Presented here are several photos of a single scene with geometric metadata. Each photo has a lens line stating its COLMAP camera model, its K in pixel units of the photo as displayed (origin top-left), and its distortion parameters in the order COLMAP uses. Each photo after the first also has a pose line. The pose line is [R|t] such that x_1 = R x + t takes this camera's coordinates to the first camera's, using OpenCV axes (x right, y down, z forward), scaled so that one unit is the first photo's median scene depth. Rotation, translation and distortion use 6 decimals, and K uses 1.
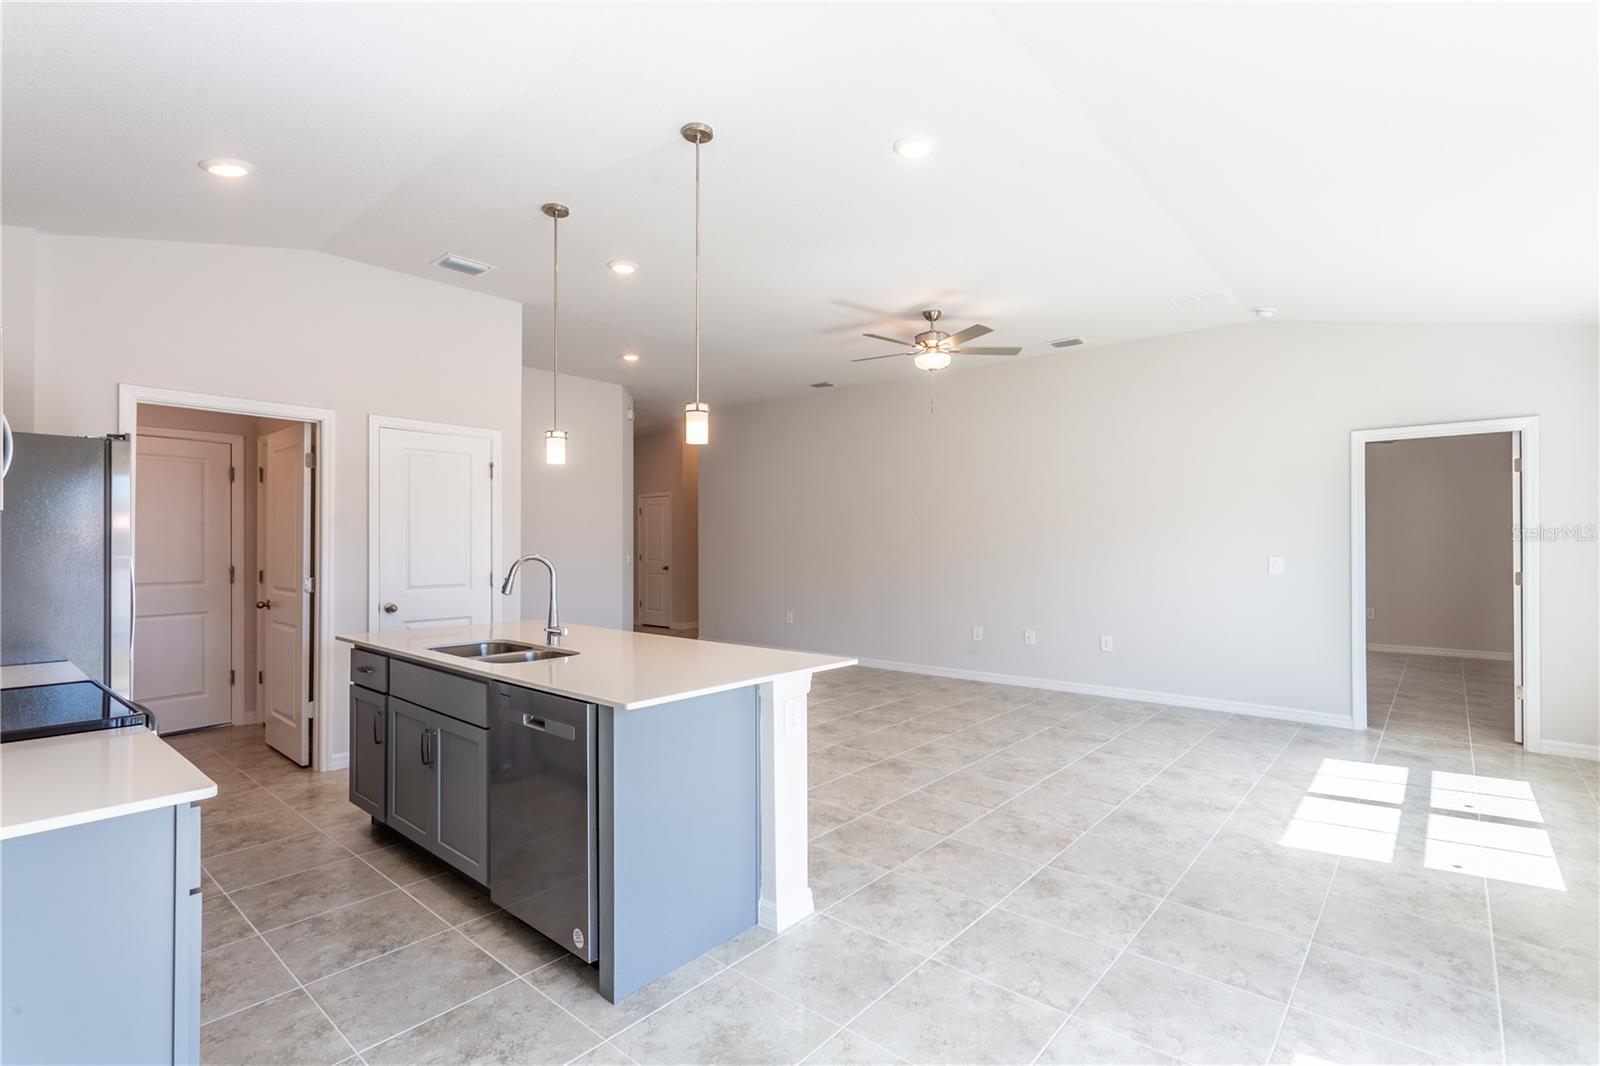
lens RADIAL K [[749.1, 0, 800.0], [0, 749.1, 533.0], [0, 0, 1]] dist [0.000728, 0.000221]
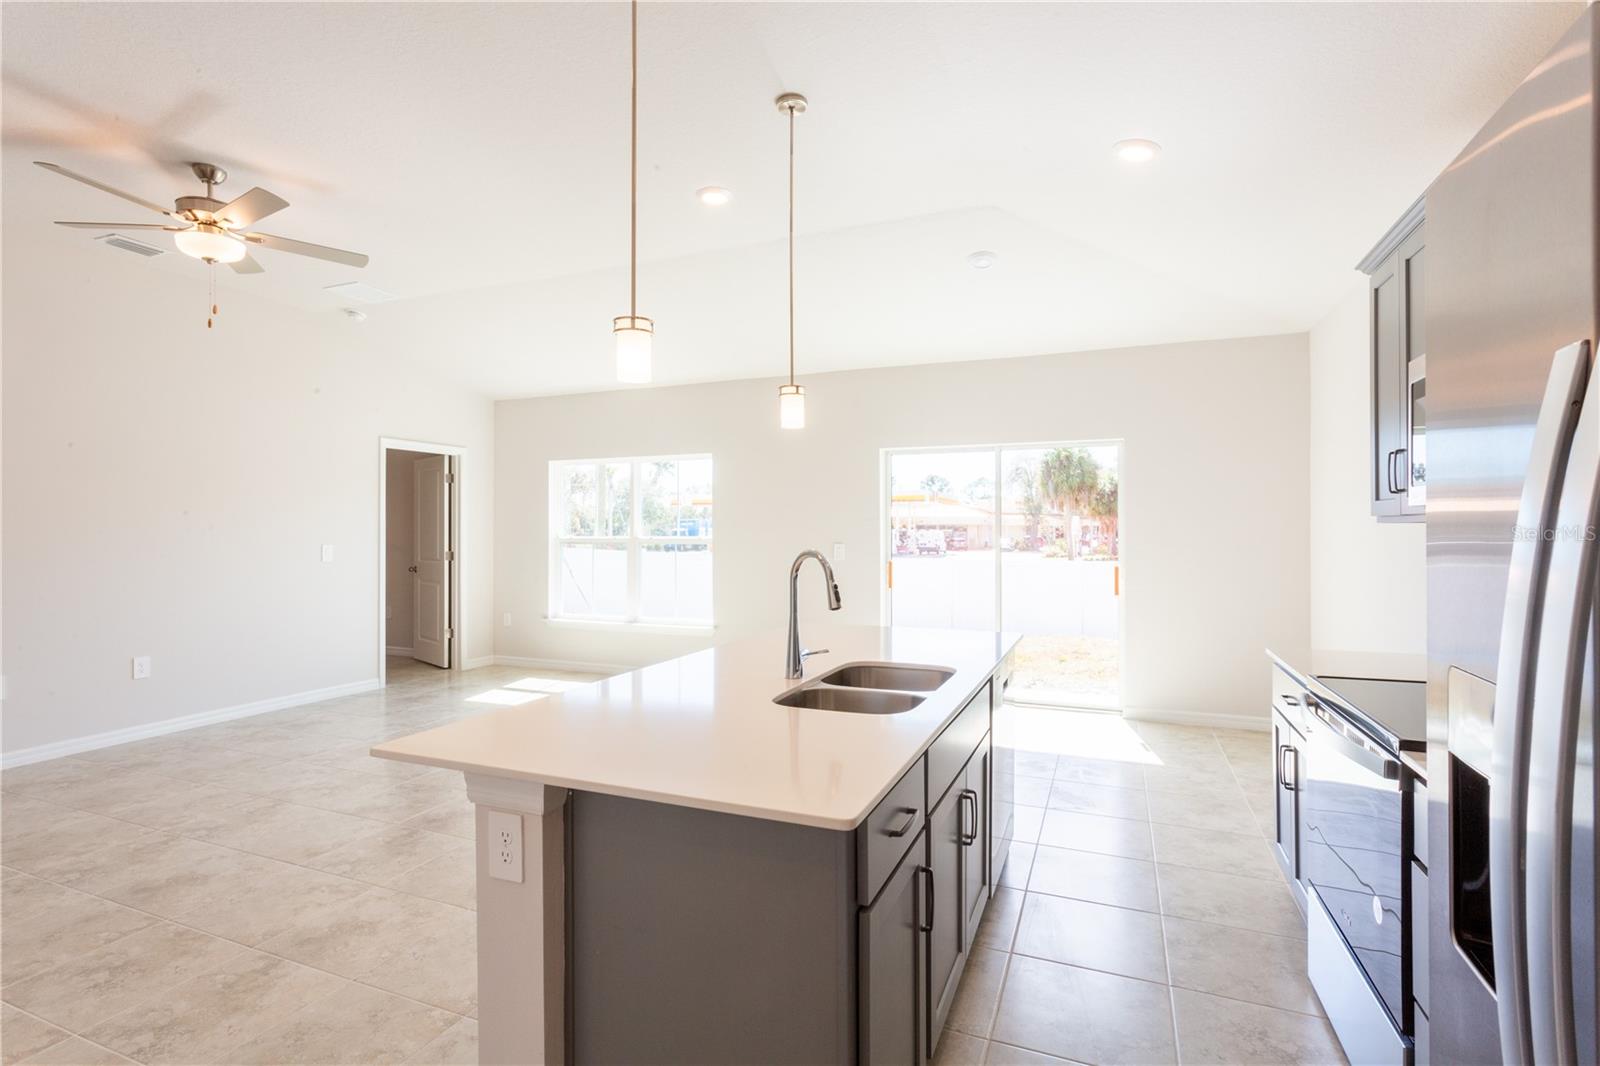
lens RADIAL K [[744.7, 0, 805.2], [0, 744.7, 545.5], [0, 0, 1]] dist [-0.014786, 0.000040]
pose [[-0.313490, -0.016282, 0.949452, -0.595814], [-0.013573, 0.999828, 0.012664, 0.010362], [-0.949495, -0.008917, -0.313657, 0.738277]]
